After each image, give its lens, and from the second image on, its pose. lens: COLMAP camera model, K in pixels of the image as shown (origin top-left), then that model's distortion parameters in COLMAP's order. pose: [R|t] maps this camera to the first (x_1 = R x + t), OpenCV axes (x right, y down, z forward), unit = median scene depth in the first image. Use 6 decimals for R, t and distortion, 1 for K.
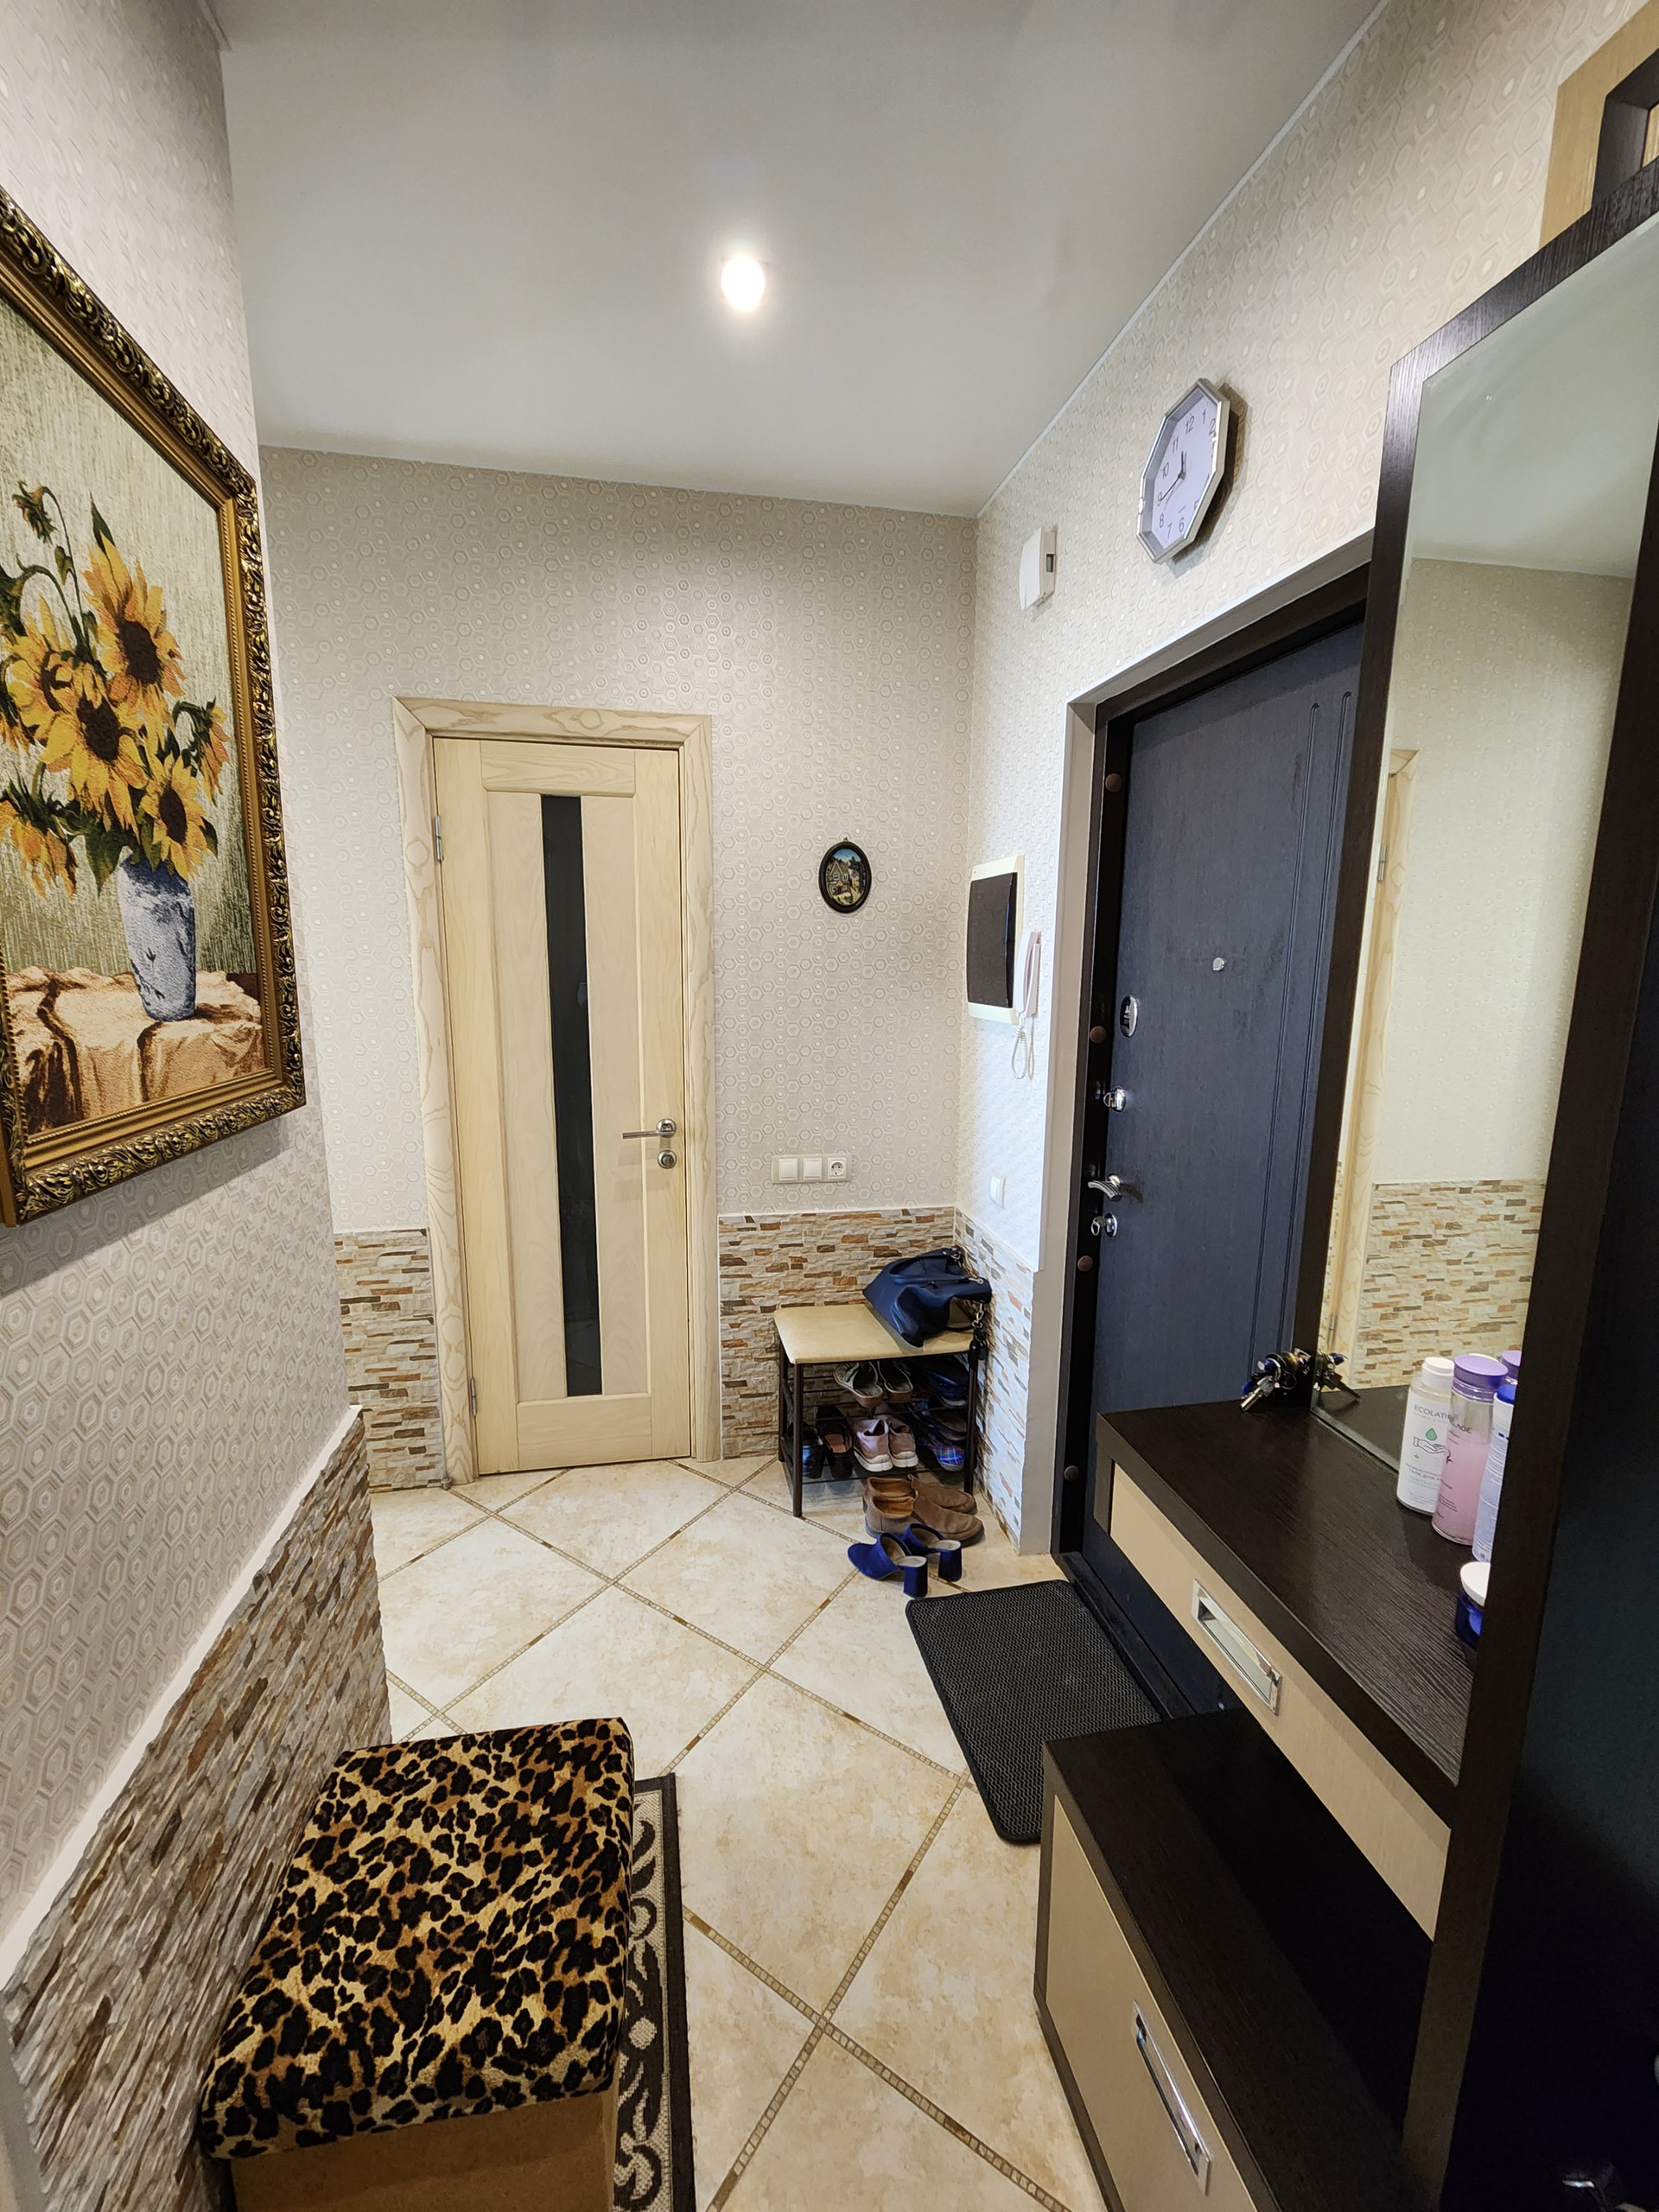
lens RADIAL K [[909.0, 0, 818.0], [0, 909.0, 1107.8], [0, 0, 1]] dist [0.004262, -0.001305]
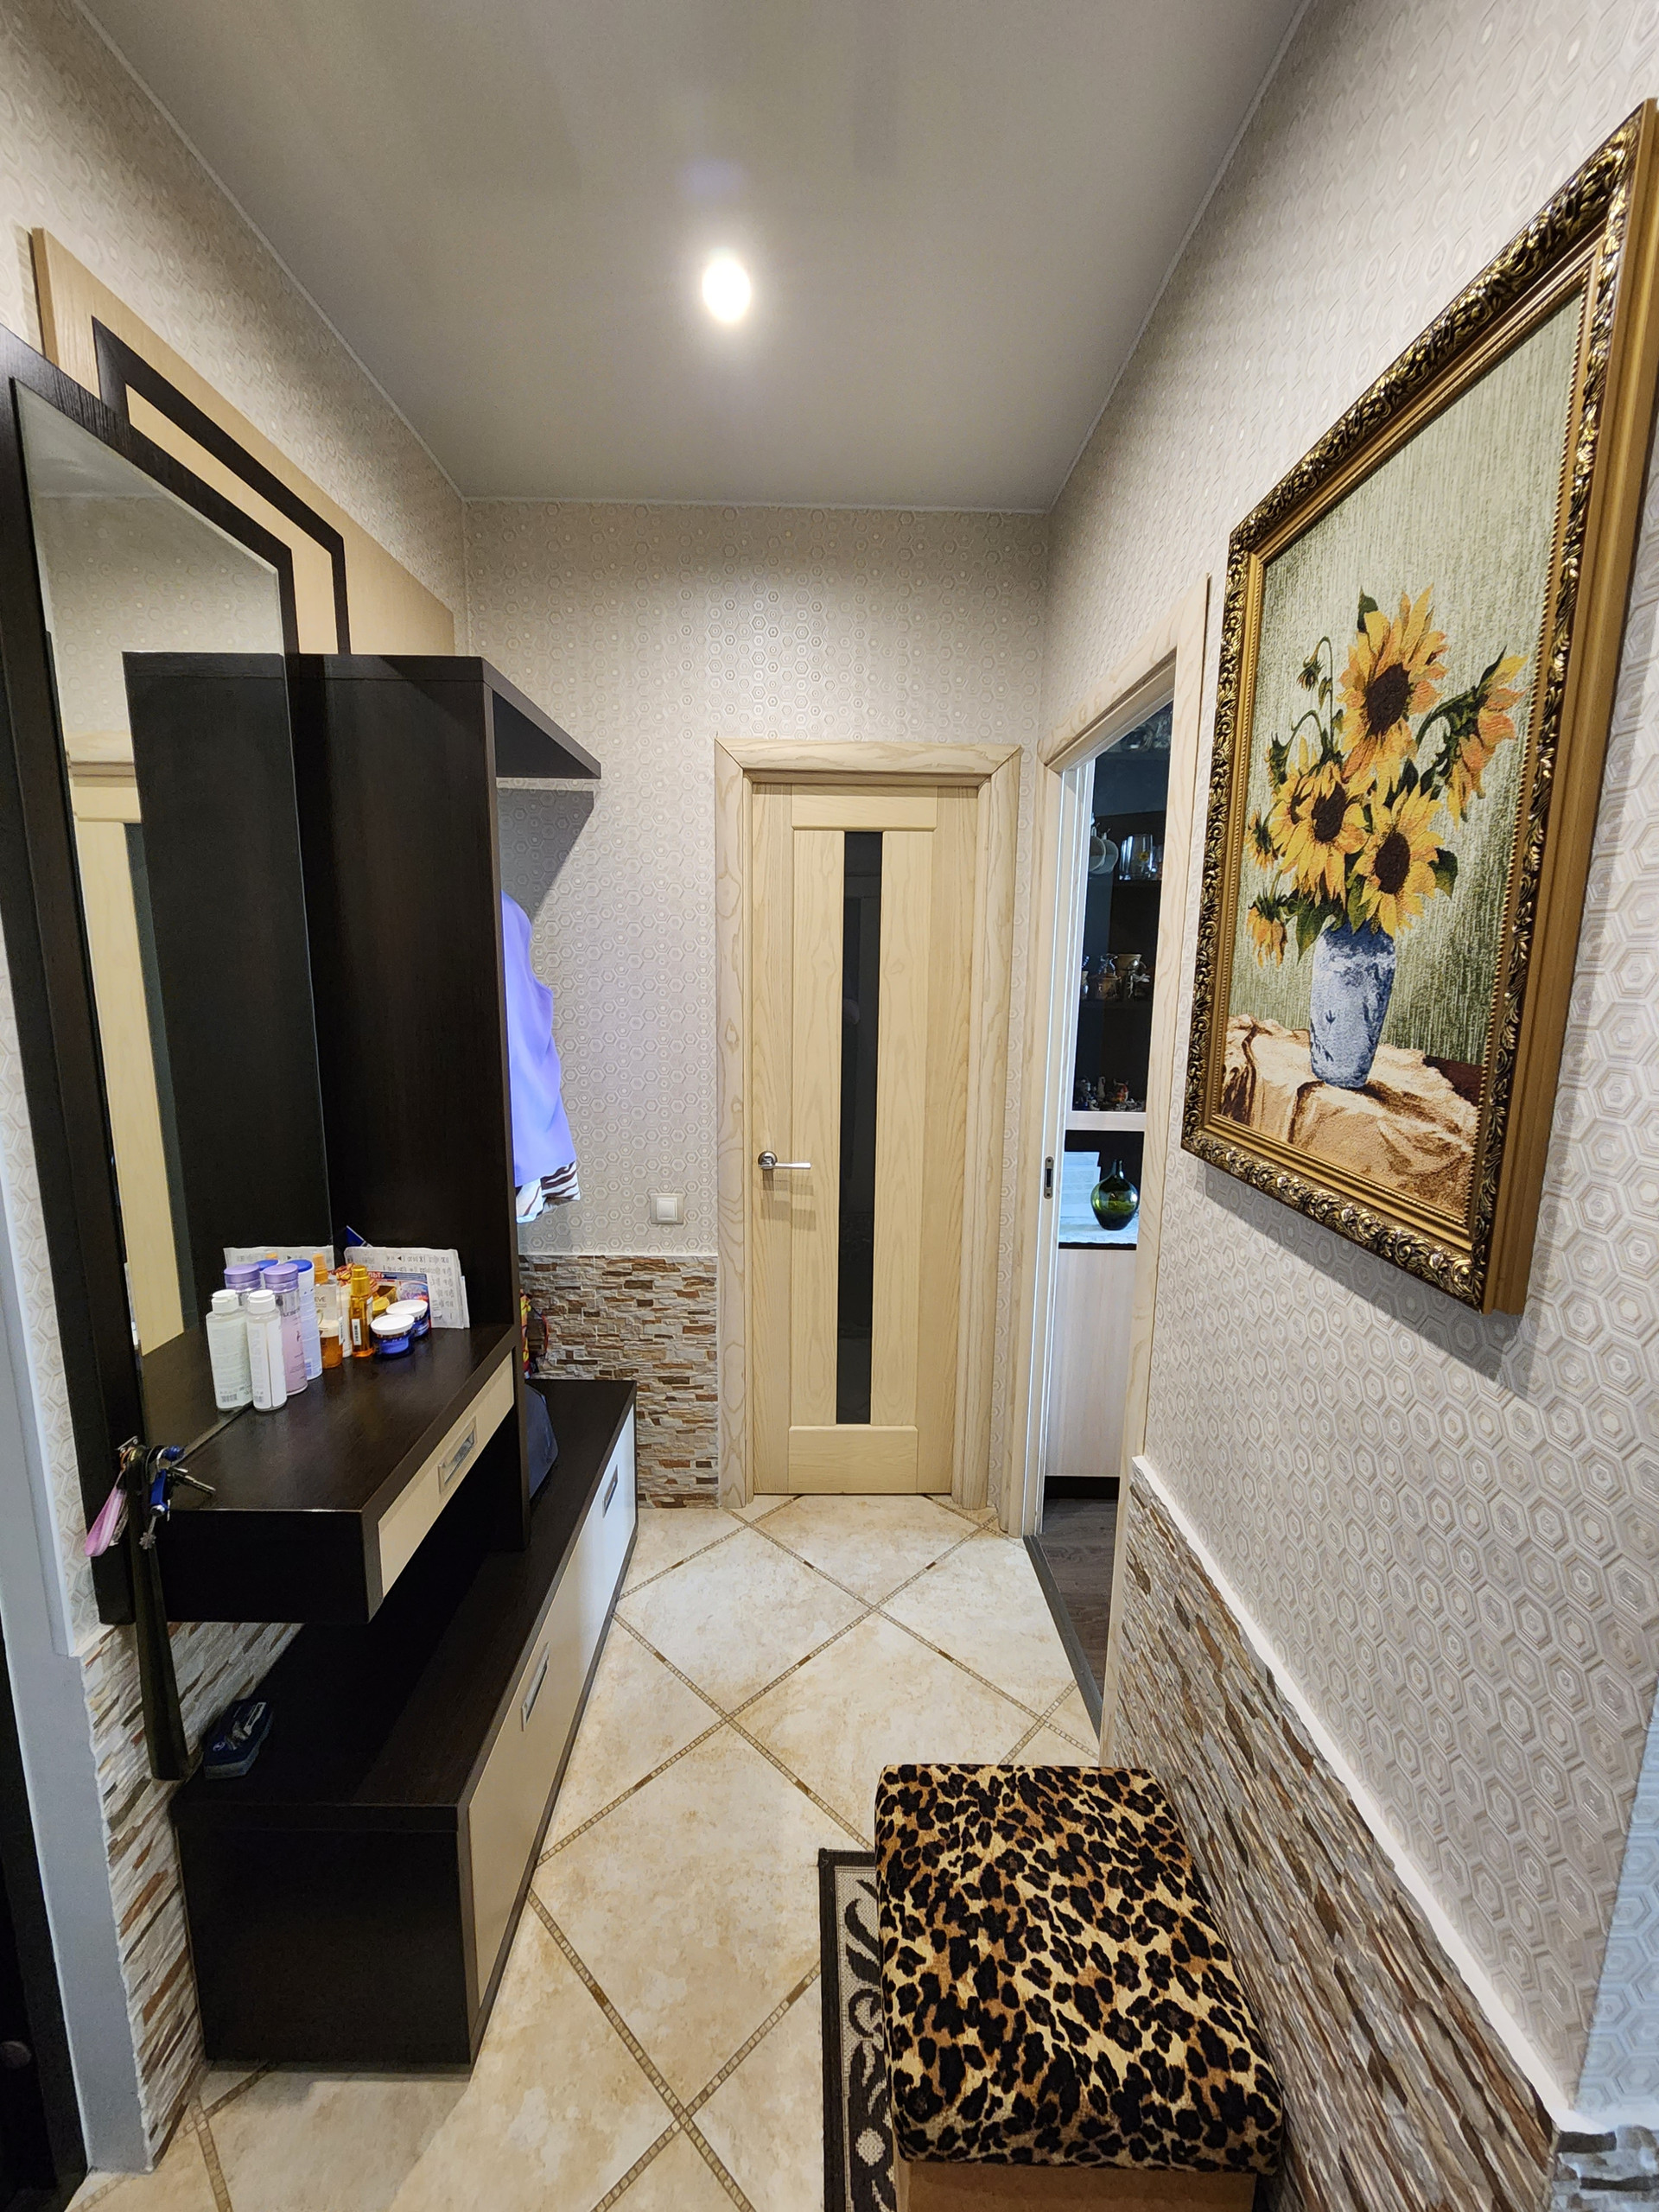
lens RADIAL K [[909.0, 0, 822.0], [0, 909.0, 1106.7], [0, 0, 1]] dist [0.004262, -0.001305]
pose [[-0.984662, -0.042089, 0.169321, -0.309013], [0.015777, 0.945012, 0.326654, -0.368465], [-0.173759, 0.324315, -0.929854, 1.845542]]
